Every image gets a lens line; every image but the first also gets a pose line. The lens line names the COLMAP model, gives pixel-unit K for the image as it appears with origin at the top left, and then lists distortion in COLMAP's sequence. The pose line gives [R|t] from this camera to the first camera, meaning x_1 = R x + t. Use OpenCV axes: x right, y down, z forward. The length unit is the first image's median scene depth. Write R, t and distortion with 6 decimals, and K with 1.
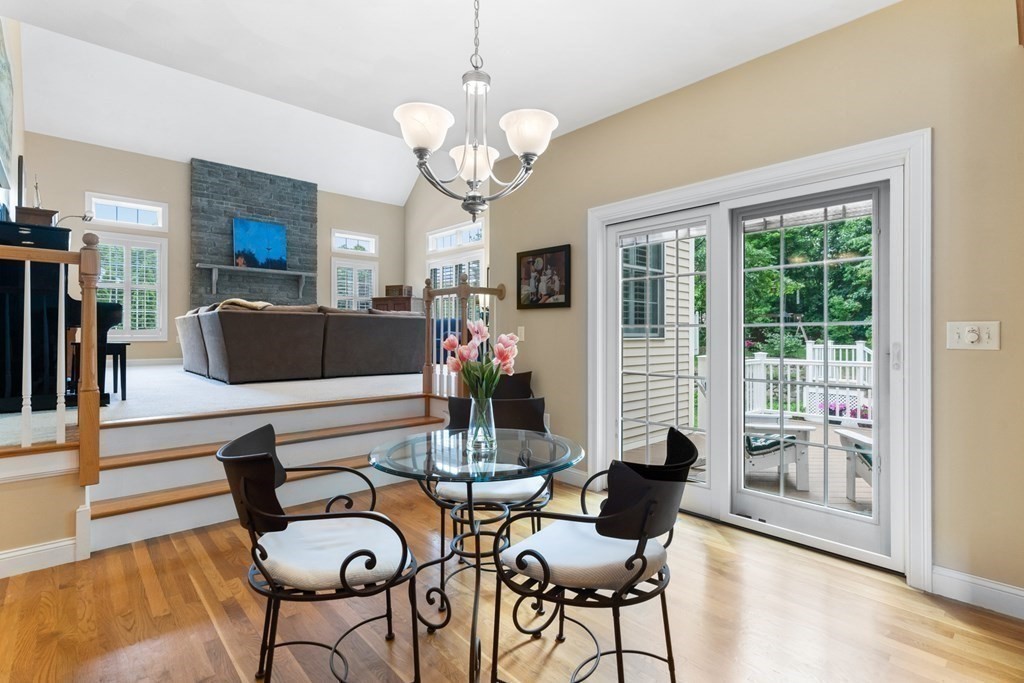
lens RADIAL K [[474.3, 0, 510.8], [0, 474.3, 335.9], [0, 0, 1]] dist [-0.001197, 0.000323]
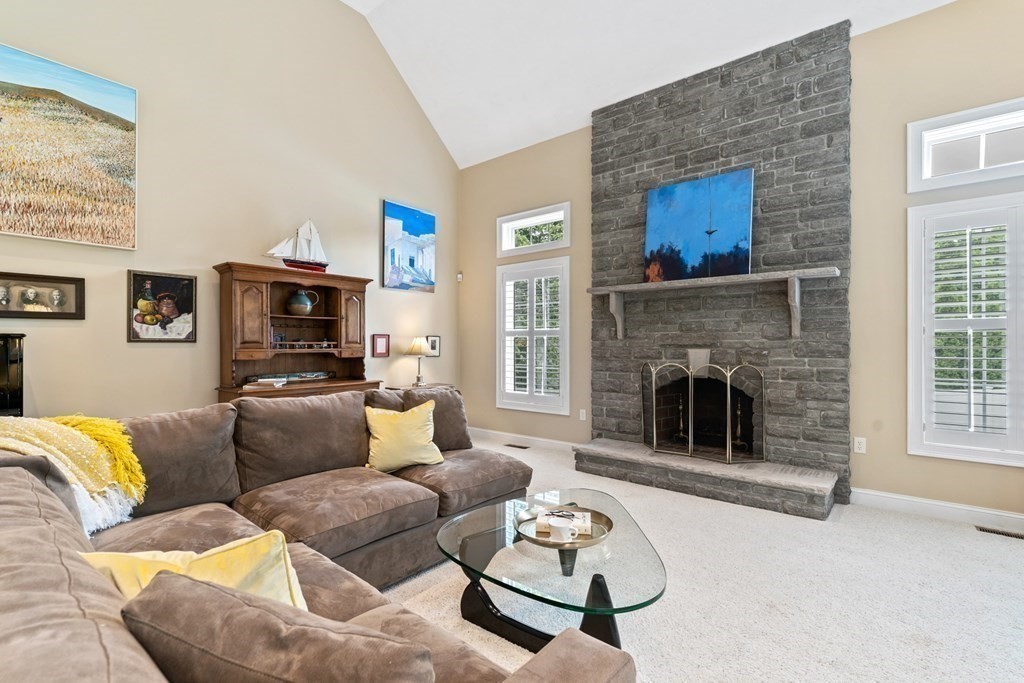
lens RADIAL K [[474.3, 0, 510.6], [0, 474.3, 341.3], [0, 0, 1]] dist [-0.001197, 0.000323]
pose [[0.126471, -0.004987, -0.991958, -0.090550], [-0.003792, 0.999978, -0.005511, -0.078042], [0.991963, 0.004459, 0.126449, 0.765682]]
